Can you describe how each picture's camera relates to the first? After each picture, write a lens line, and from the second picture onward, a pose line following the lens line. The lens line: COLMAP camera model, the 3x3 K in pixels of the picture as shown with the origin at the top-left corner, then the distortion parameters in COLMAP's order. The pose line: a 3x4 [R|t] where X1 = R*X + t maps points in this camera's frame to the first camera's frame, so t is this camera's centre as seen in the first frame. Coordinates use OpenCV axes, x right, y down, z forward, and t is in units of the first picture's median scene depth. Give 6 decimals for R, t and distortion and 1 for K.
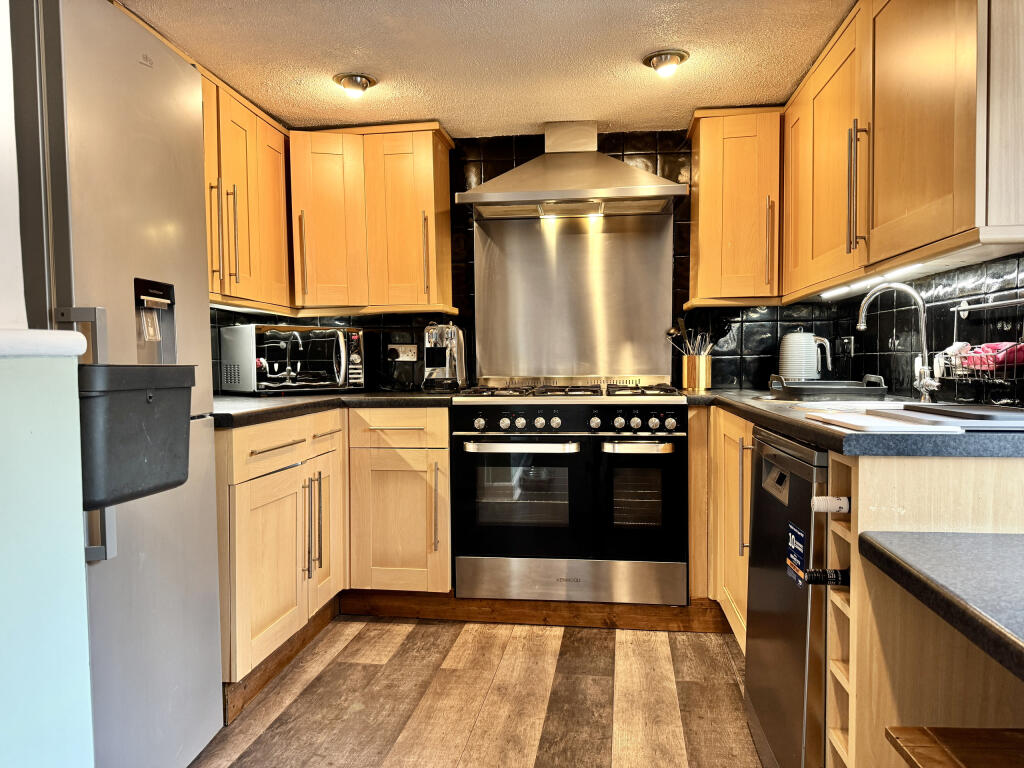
lens RADIAL K [[720.7, 0, 512.0], [0, 720.7, 384.0], [0, 0, 1]] dist [0.029977, -0.003478]
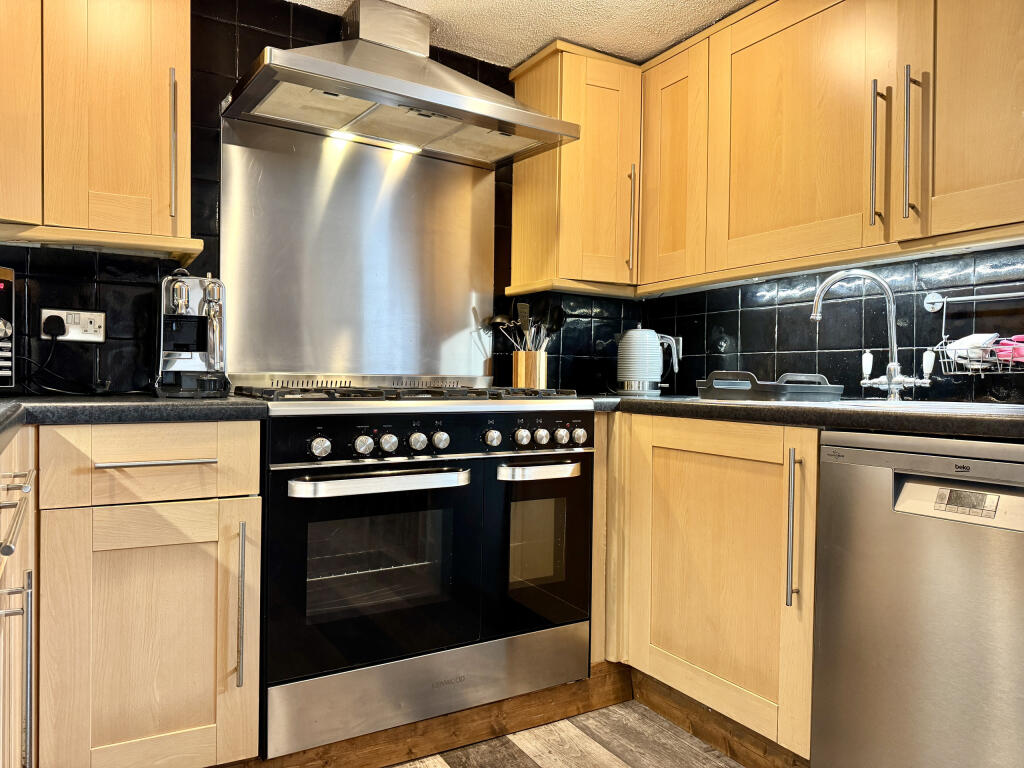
lens RADIAL K [[722.8, 0, 512.0], [0, 722.8, 384.0], [0, 0, 1]] dist [0.007464, -0.003475]
pose [[0.779380, 0.013988, 0.626395, -0.288378], [0.002882, 0.999660, -0.025909, 0.019475], [-0.626545, 0.021999, 0.779075, 0.443505]]
